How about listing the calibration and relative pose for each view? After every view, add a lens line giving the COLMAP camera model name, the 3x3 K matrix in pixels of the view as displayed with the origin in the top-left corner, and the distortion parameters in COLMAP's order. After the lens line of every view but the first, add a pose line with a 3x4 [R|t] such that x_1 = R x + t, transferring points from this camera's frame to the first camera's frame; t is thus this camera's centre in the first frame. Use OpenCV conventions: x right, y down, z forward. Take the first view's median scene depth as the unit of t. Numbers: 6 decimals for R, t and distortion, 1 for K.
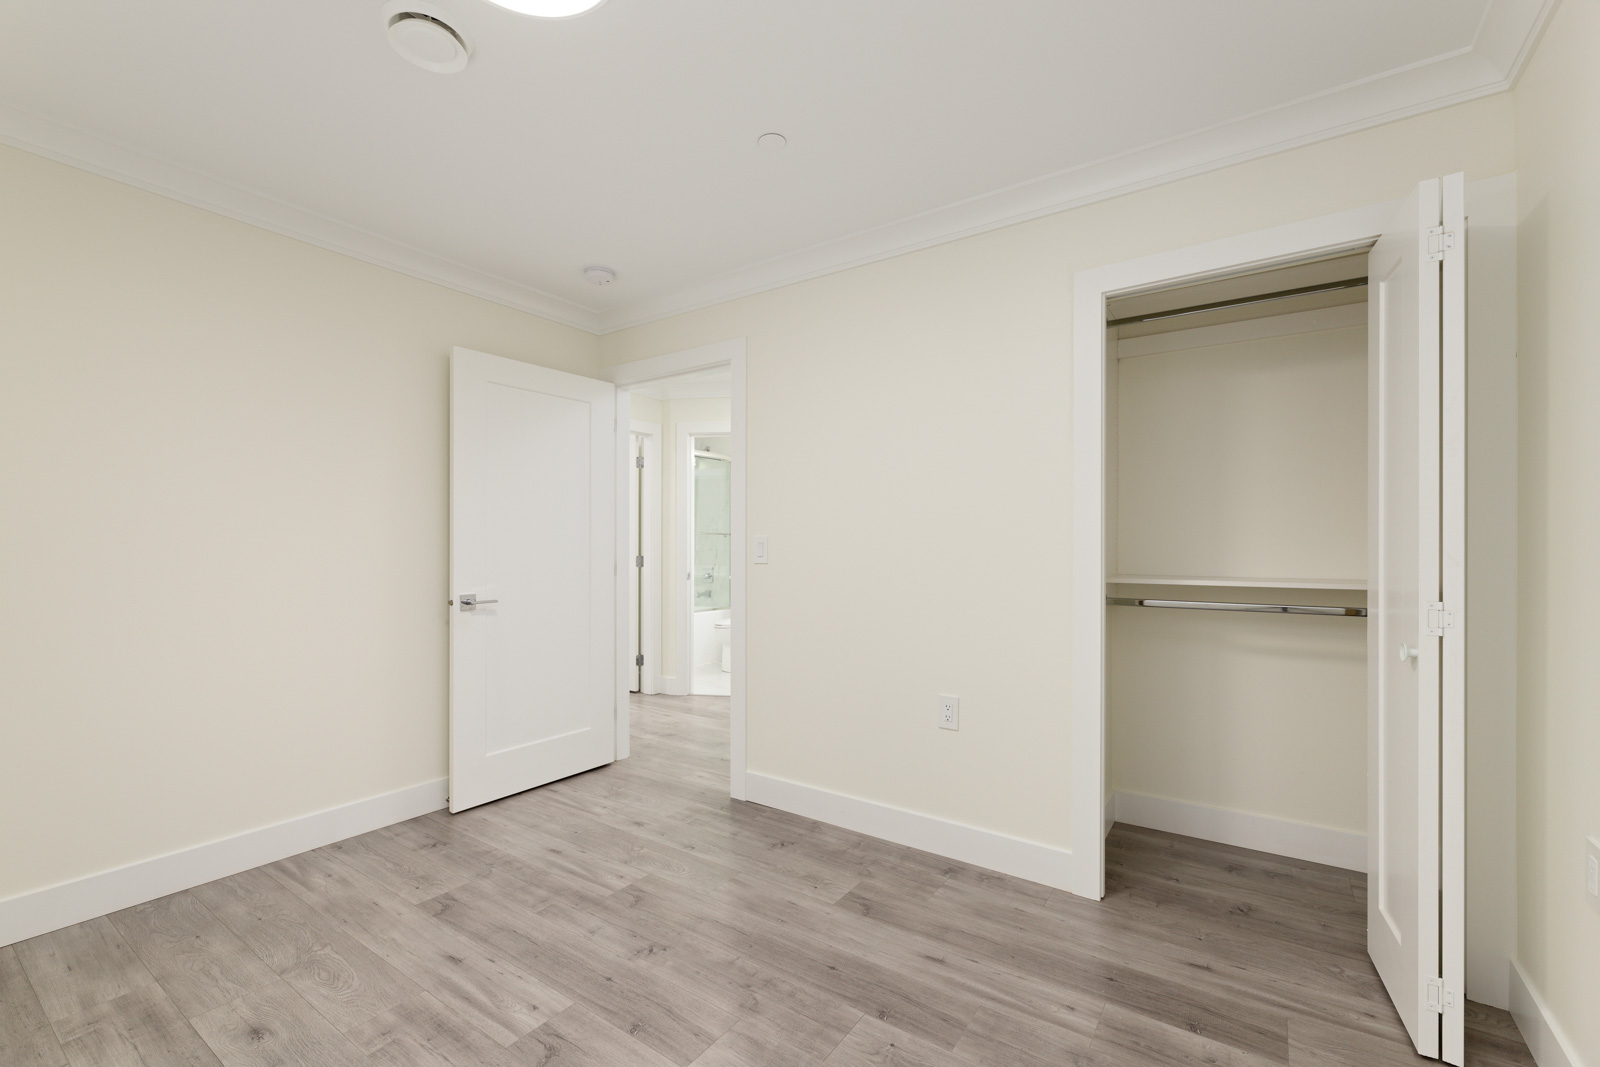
lens RADIAL K [[722.9, 0, 787.8], [0, 722.9, 541.6], [0, 0, 1]] dist [-0.000987, -0.000392]
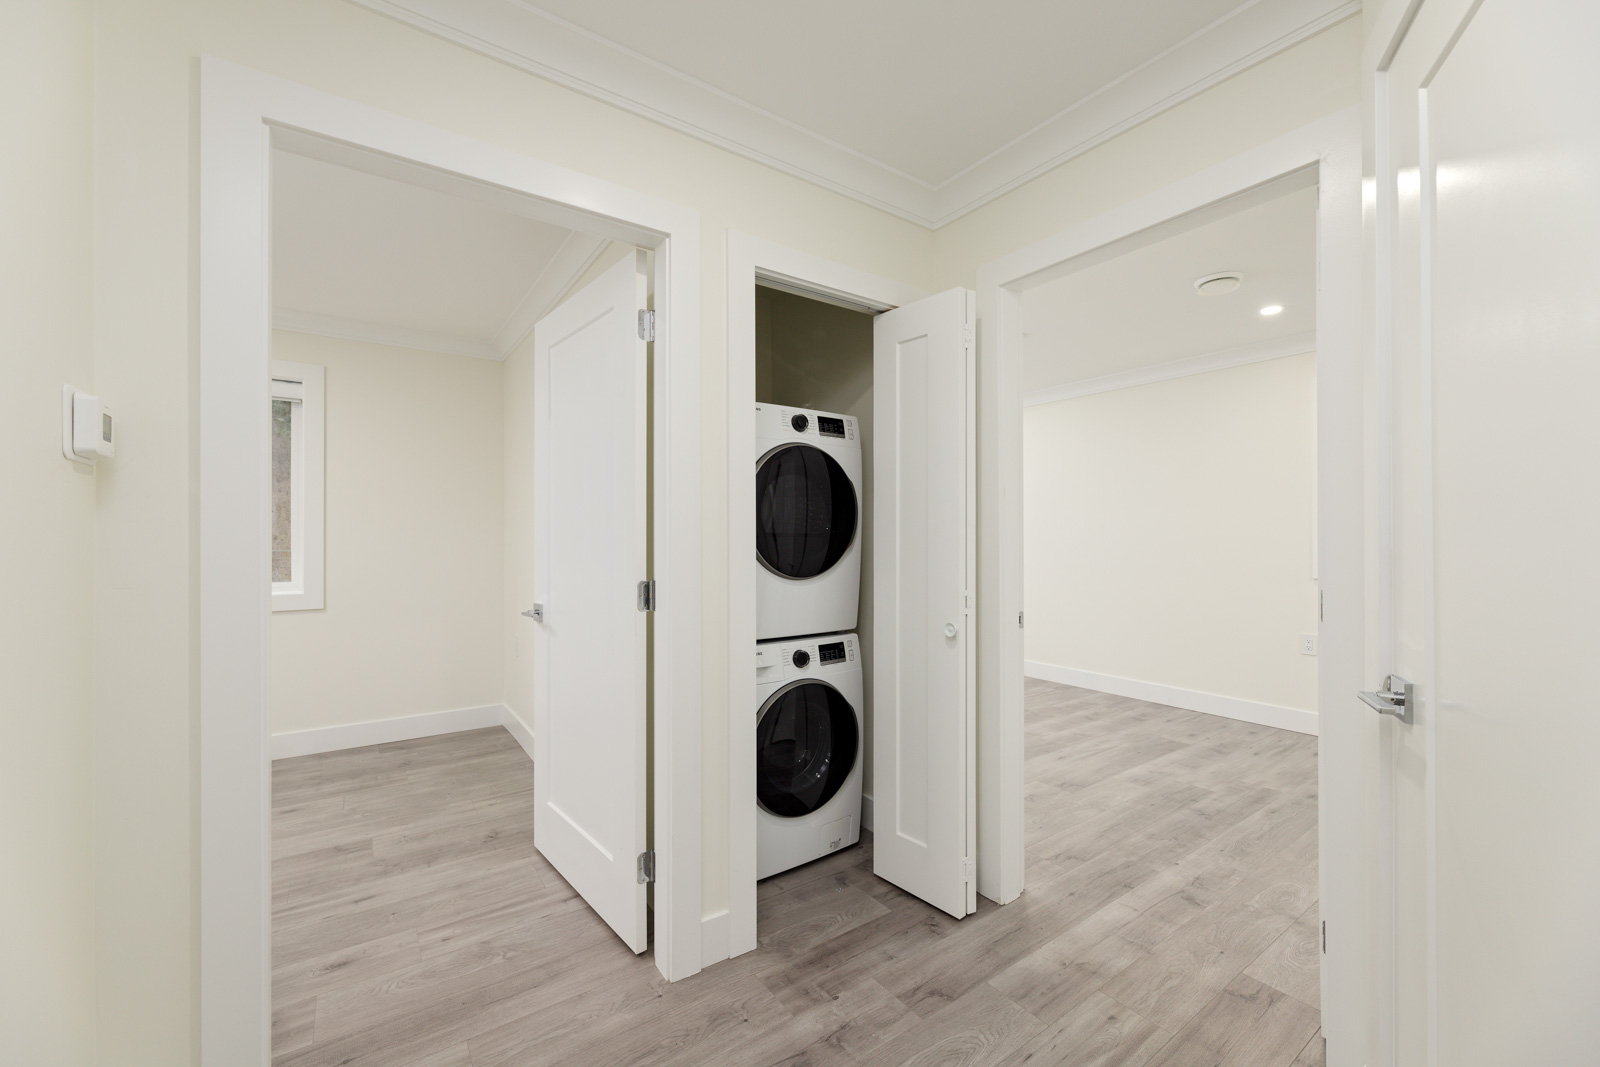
lens RADIAL K [[615.3, 0, 800.0], [0, 615.3, 533.5], [0, 0, 1]] dist [0.000580, 0.000048]
pose [[-0.326323, -0.006123, -0.945239, 0.246694], [0.006868, 0.999937, -0.008849, -0.018706], [0.945233, -0.009380, -0.326260, 1.904934]]
